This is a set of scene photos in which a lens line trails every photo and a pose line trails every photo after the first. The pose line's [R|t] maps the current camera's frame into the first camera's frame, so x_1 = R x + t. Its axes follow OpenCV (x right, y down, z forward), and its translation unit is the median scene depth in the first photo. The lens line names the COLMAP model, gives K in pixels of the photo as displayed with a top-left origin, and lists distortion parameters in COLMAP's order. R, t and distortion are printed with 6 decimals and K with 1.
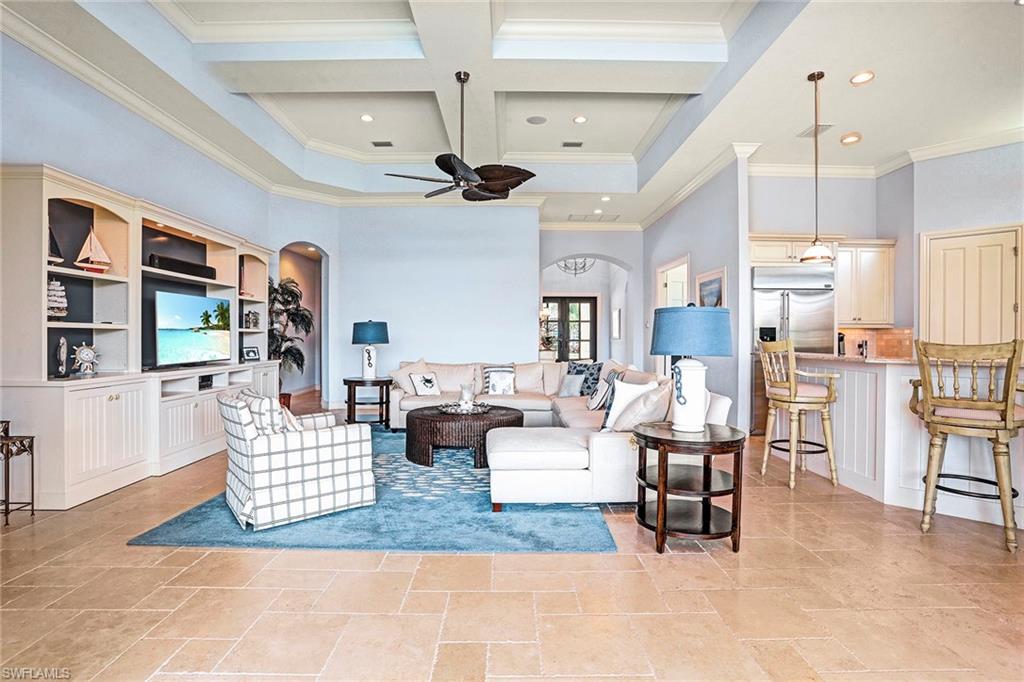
lens RADIAL K [[497.6, 0, 509.1], [0, 497.6, 343.6], [0, 0, 1]] dist [-0.074861, 0.030800]
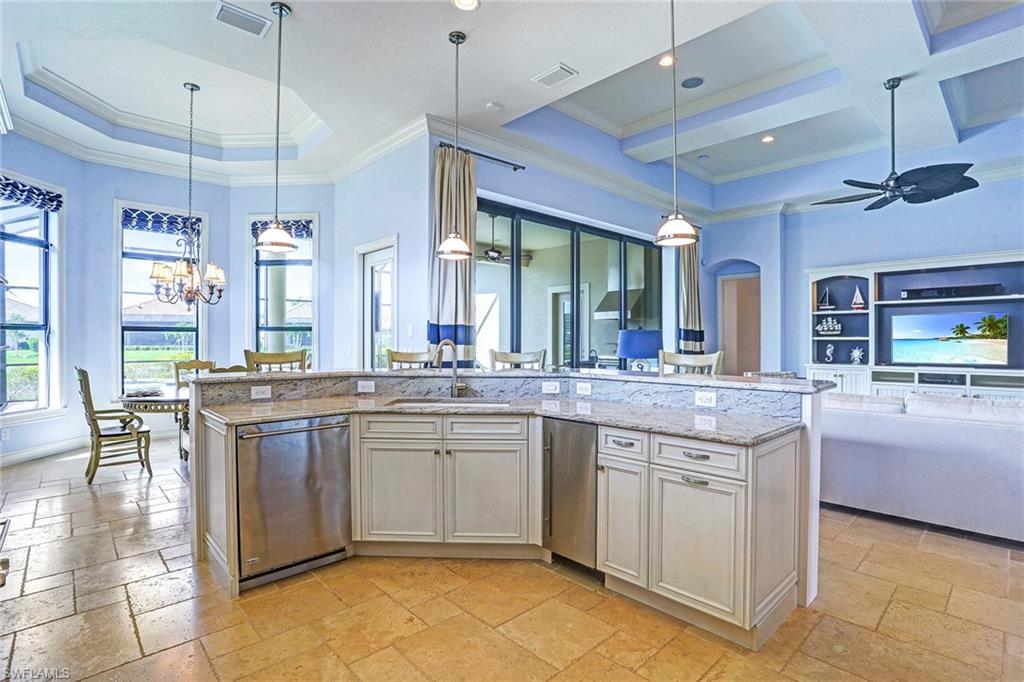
lens RADIAL K [[497.6, 0, 509.1], [0, 497.6, 343.6], [0, 0, 1]] dist [-0.074861, 0.030800]
pose [[-0.740256, 0.005488, -0.672303, 1.090405], [-0.007167, 0.999845, 0.016054, -0.028827], [0.672287, 0.016703, -0.740102, 1.156305]]
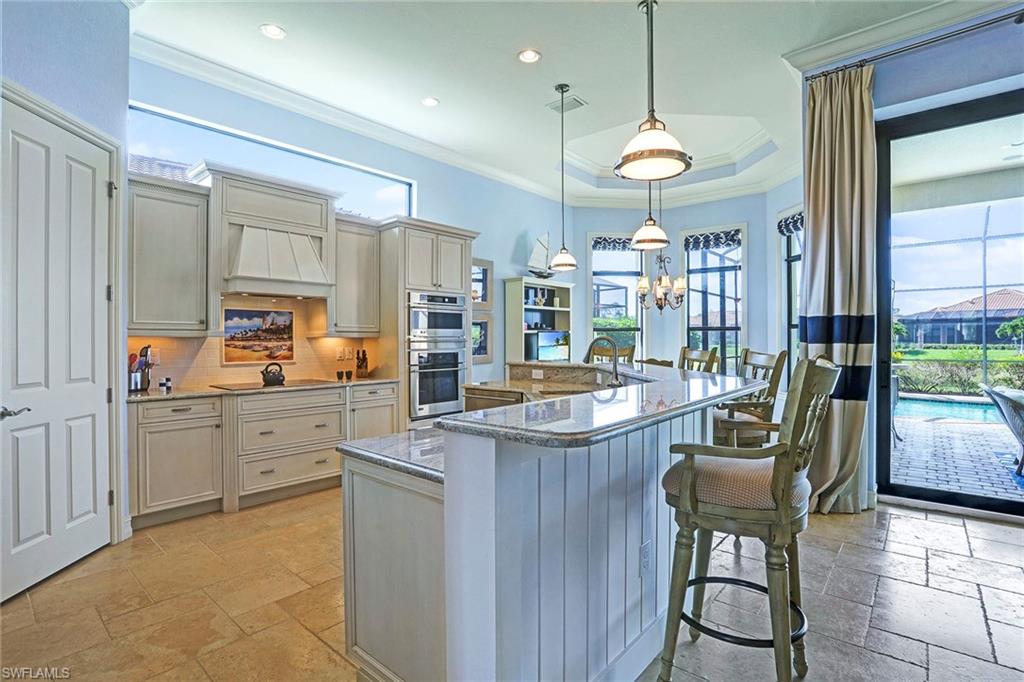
lens RADIAL K [[501.9, 0, 512.0], [0, 501.9, 341.0], [0, 0, 1]] dist [-0.071552, 0.026780]
pose [[-0.749323, 0.000679, 0.662204, 0.369845], [0.010210, 0.999892, 0.010528, -0.025556], [-0.662126, 0.014650, -0.749249, 1.196016]]
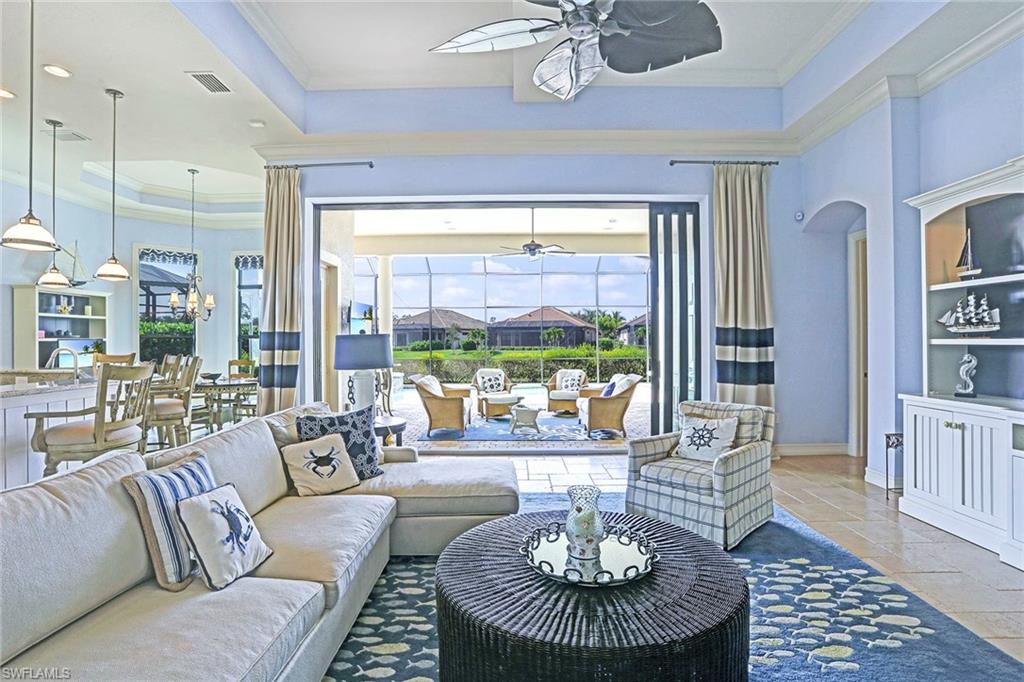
lens RADIAL K [[497.6, 0, 509.1], [0, 497.6, 343.6], [0, 0, 1]] dist [-0.074861, 0.030800]
pose [[-0.999685, 0.004375, 0.024710, -0.036472], [0.004736, 0.999883, 0.014546, -0.037706], [-0.024643, 0.014659, -0.999589, 1.397778]]
